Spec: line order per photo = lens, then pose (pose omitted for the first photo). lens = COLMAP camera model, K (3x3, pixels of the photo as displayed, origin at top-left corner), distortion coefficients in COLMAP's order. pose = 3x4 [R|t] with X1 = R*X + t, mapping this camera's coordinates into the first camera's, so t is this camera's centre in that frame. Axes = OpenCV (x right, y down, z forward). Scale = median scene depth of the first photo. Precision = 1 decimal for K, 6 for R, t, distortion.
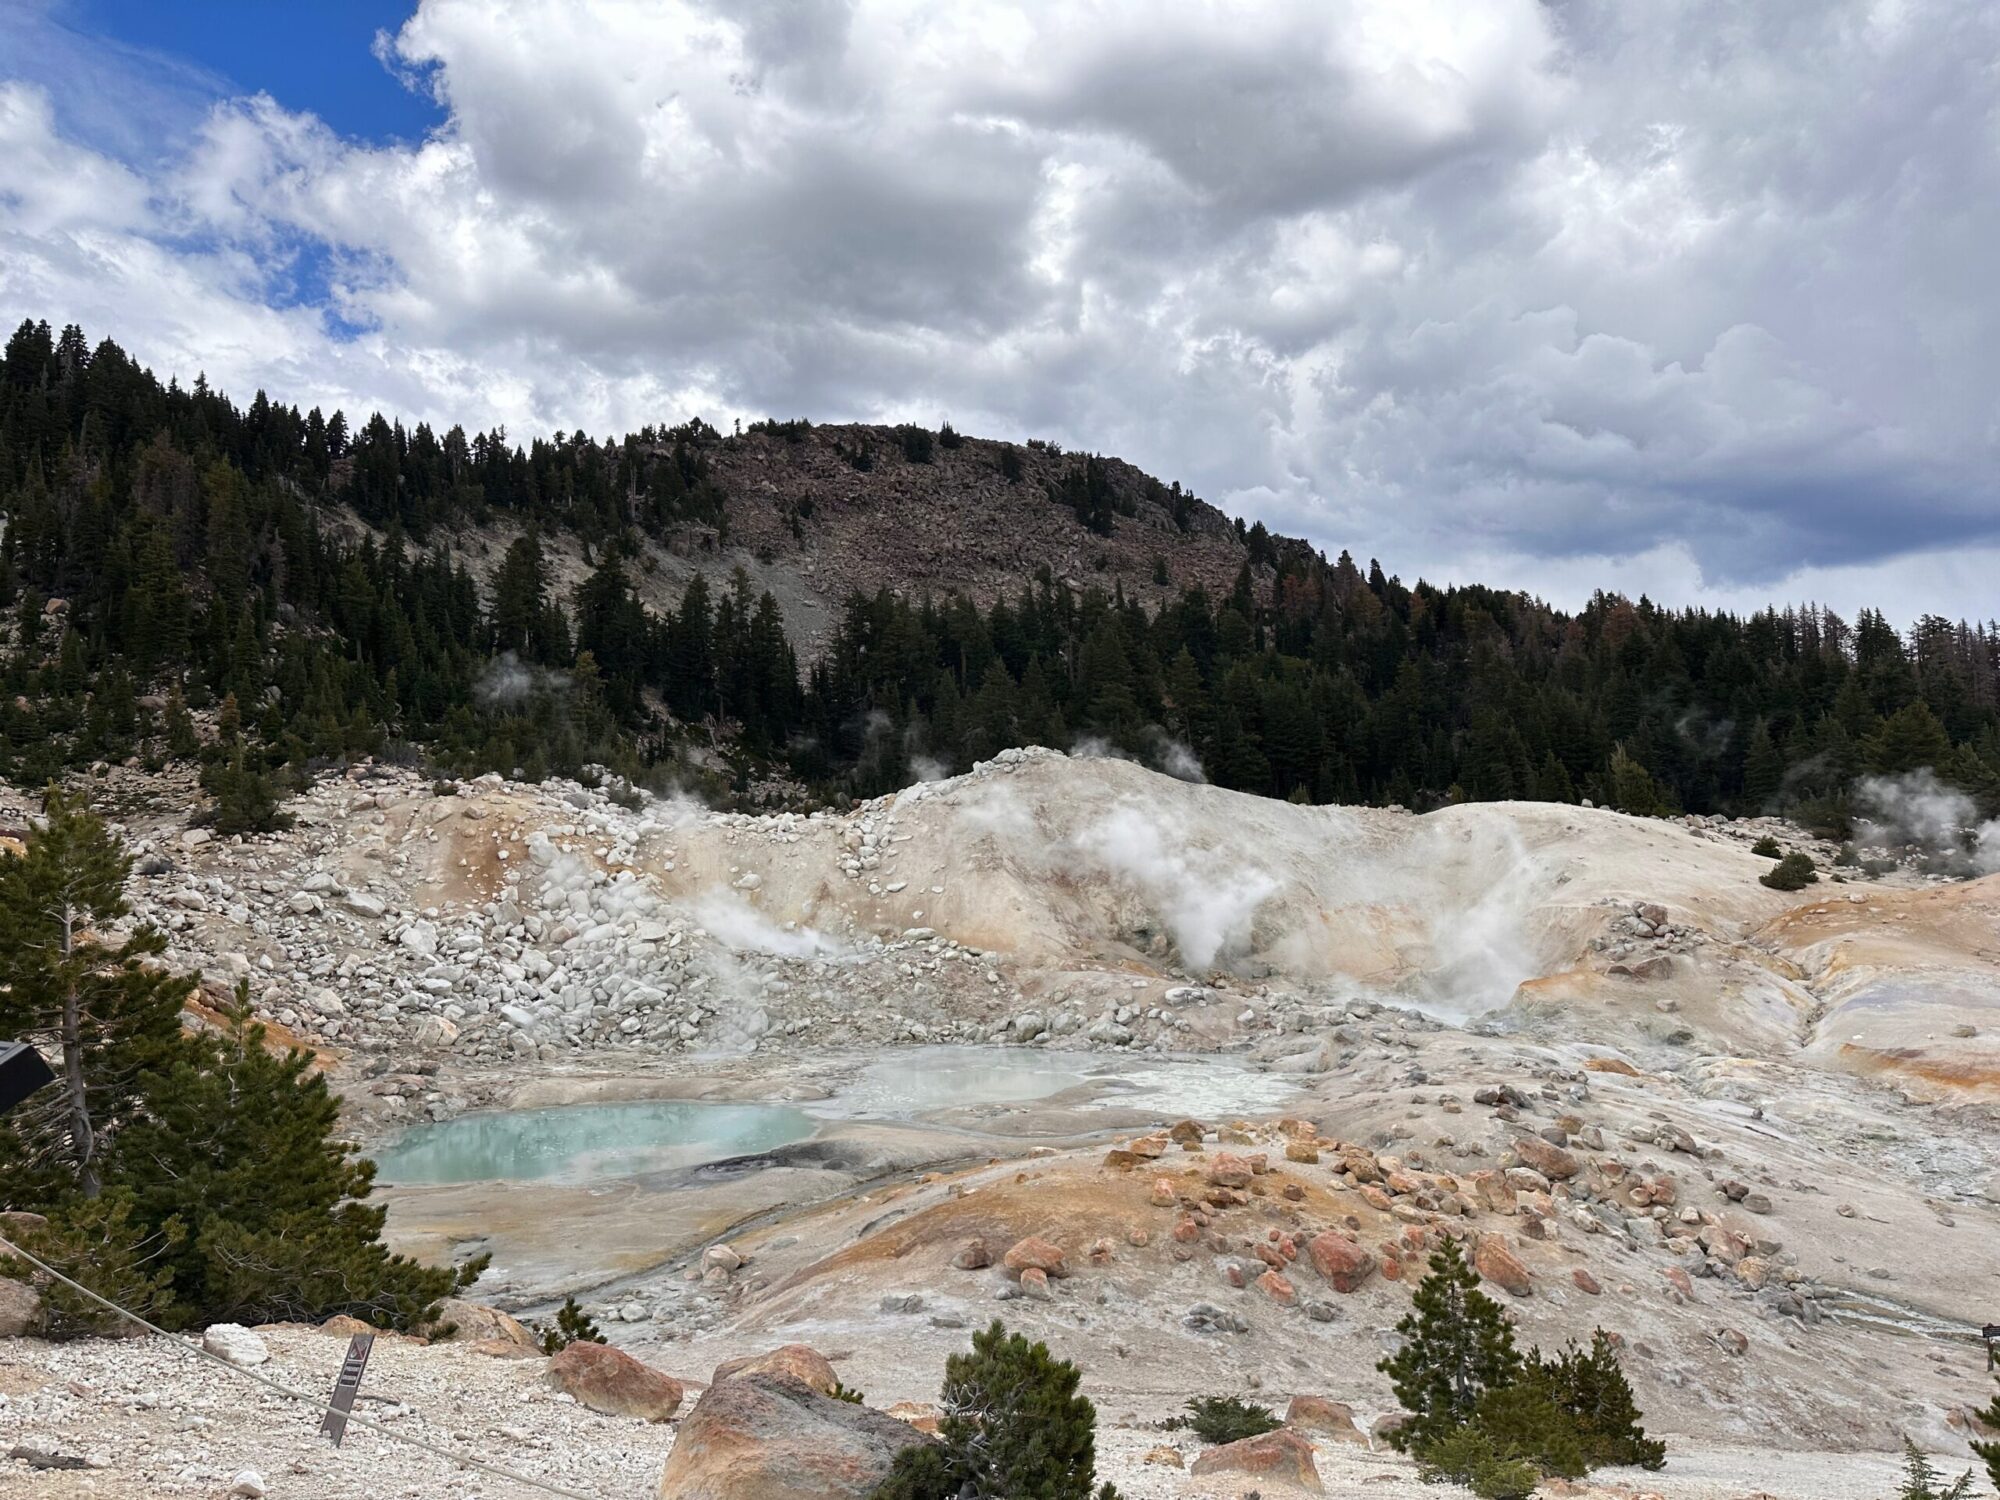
lens RADIAL K [[1385.2, 0, 991.2], [0, 1385.2, 746.2], [0, 0, 1]] dist [0.095291, -0.018983]
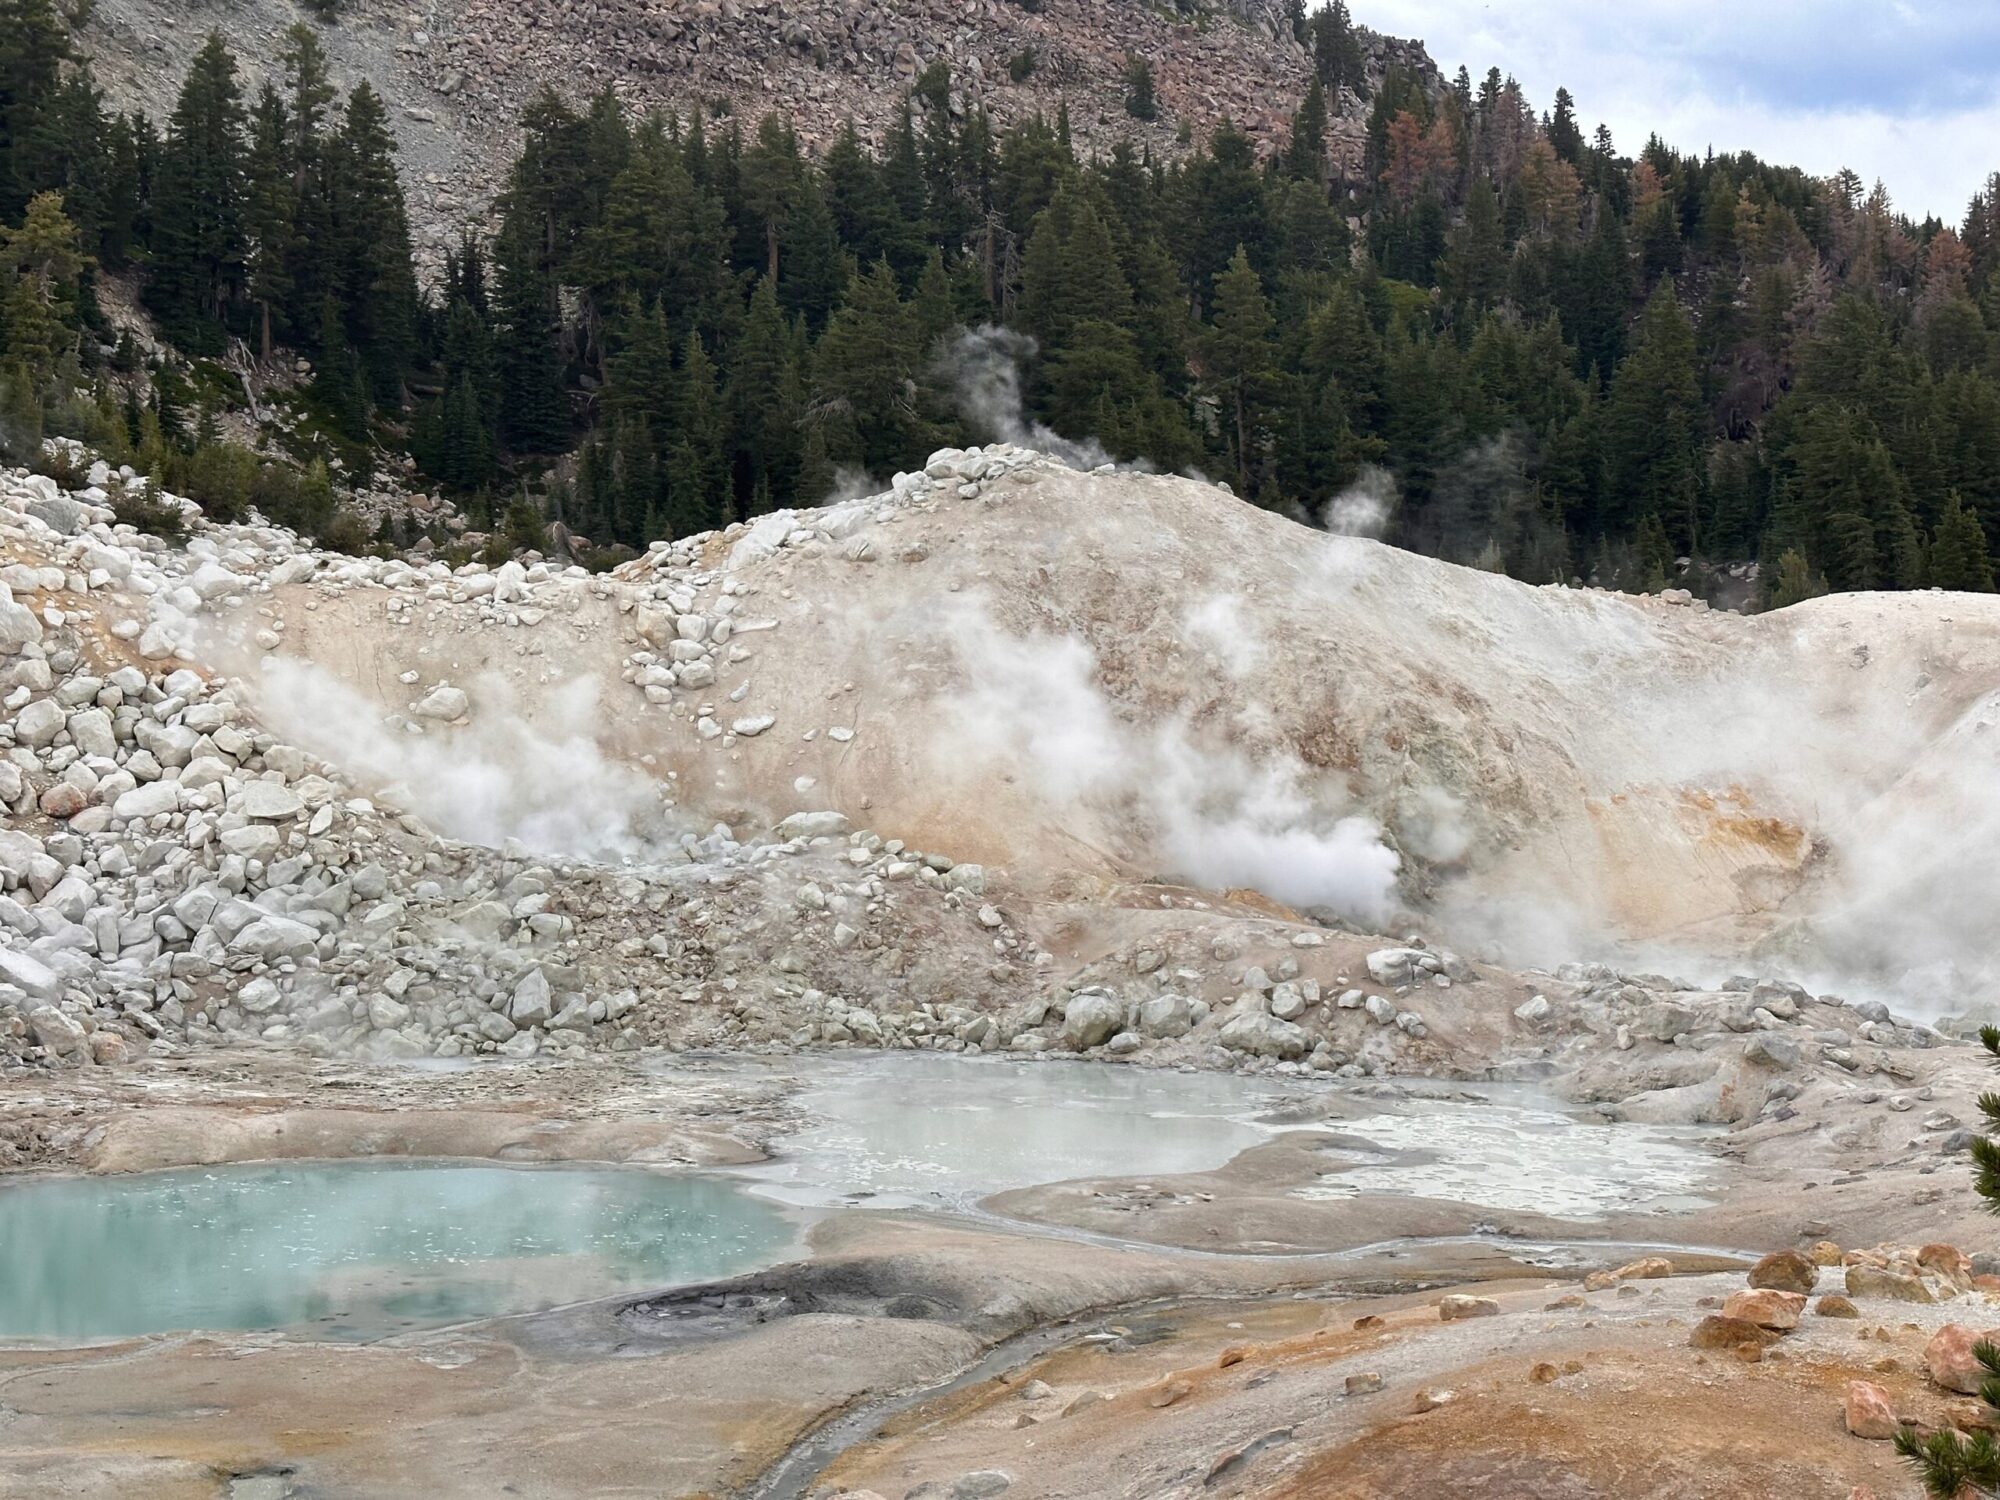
lens RADIAL K [[2764.5, 0, 992.4], [0, 2764.5, 761.7], [0, 0, 1]] dist [0.114761, 0.000000]
pose [[0.994011, 0.031489, 0.104647, -0.074308], [-0.043311, 0.992685, 0.112697, 0.001140], [-0.100332, -0.116554, 0.988103, 0.028306]]
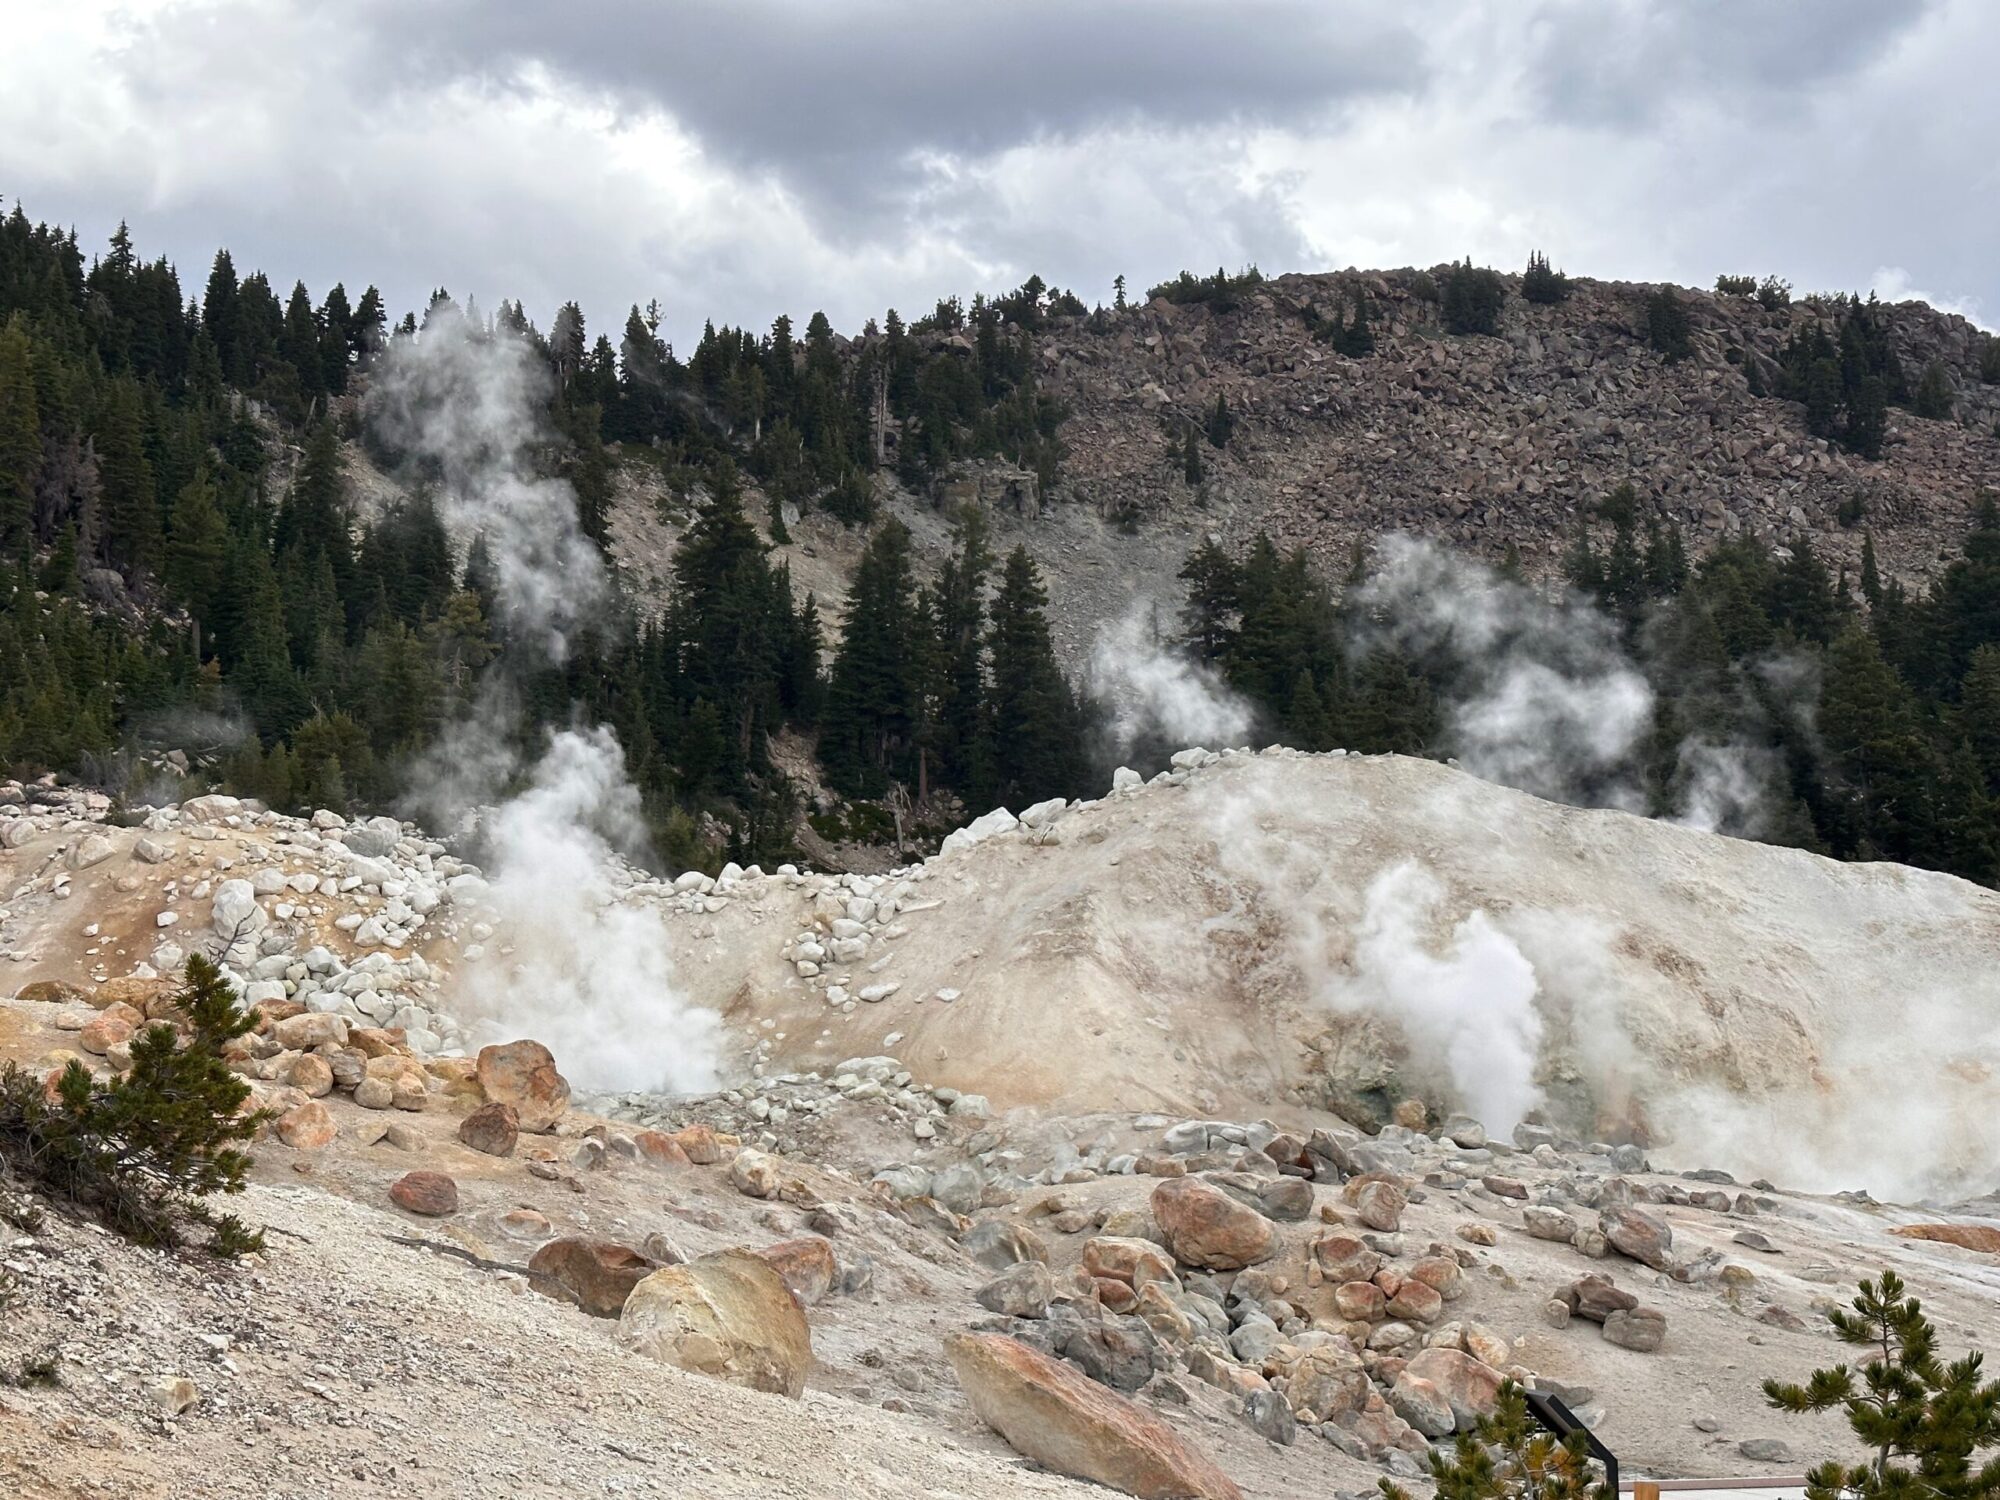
lens RADIAL K [[2764.5, 0, 1006.8], [0, 2764.5, 741.1], [0, 0, 1]] dist [0.114761, 0.000000]
pose [[0.957378, -0.019787, -0.288159, 0.225498], [-0.005151, 0.996323, -0.085527, 0.083174], [0.288792, 0.083366, 0.953756, 0.055501]]
